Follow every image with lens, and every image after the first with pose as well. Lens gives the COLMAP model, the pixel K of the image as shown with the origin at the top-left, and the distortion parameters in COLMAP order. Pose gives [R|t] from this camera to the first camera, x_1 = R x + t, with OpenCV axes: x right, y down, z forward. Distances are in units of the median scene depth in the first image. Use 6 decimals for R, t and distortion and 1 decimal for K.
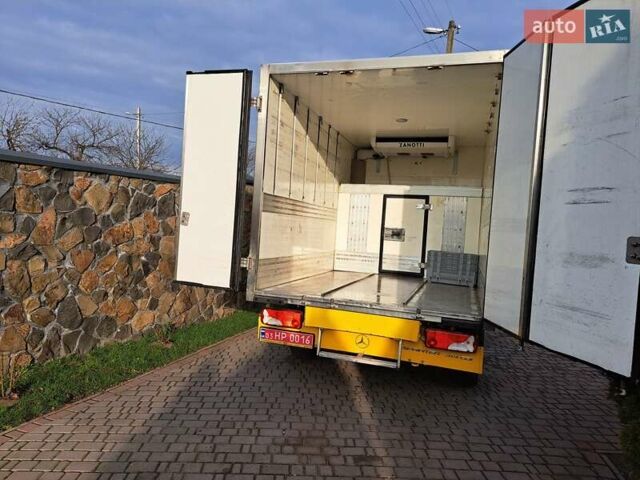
lens RADIAL K [[453.9, 0, 319.8], [0, 453.9, 234.0], [0, 0, 1]] dist [0.095955, -0.095354]
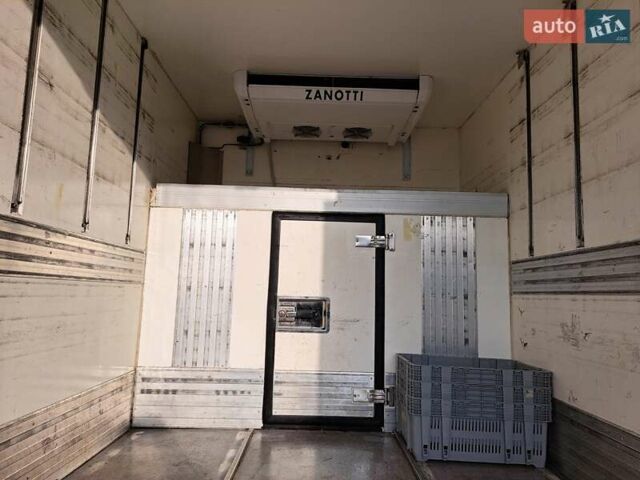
lens RADIAL K [[453.9, 0, 319.8], [0, 453.9, 234.0], [0, 0, 1]] dist [0.095955, -0.095354]
pose [[0.949933, 0.004085, 0.312428, 0.078410], [0.036280, 0.991709, -0.123276, -0.024746], [-0.310342, 0.128439, 0.941908, 0.842631]]
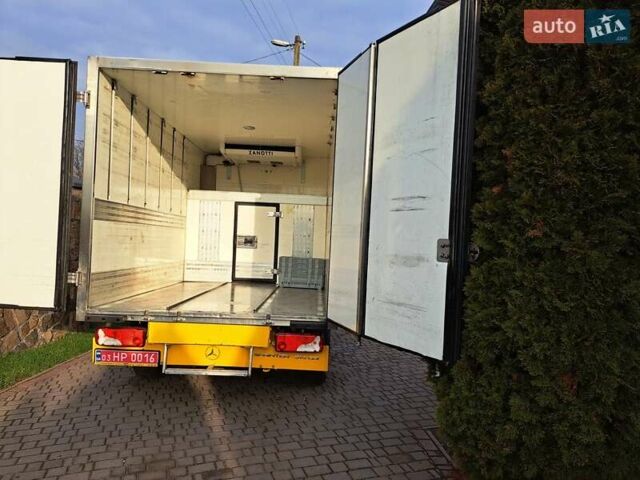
lens RADIAL K [[453.5, 0, 320.0], [0, 453.5, 240.0], [0, 0, 1]] dist [0.094326, -0.097198]
pose [[0.951393, -0.022946, 0.307122, 0.014417], [0.023939, 0.999713, 0.000533, 0.000472], [-0.307047, 0.006845, 0.951670, 0.002430]]
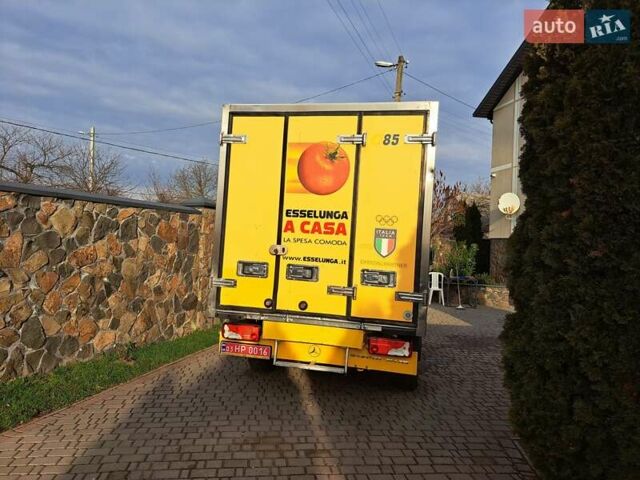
lens RADIAL K [[453.5, 0, 320.0], [0, 453.5, 240.0], [0, 0, 1]] dist [0.094326, -0.097198]
pose [[0.995969, -0.001954, 0.089681, 0.006073], [0.004779, 0.999499, -0.031300, -0.001535], [-0.089575, 0.031603, 0.995479, -0.103292]]
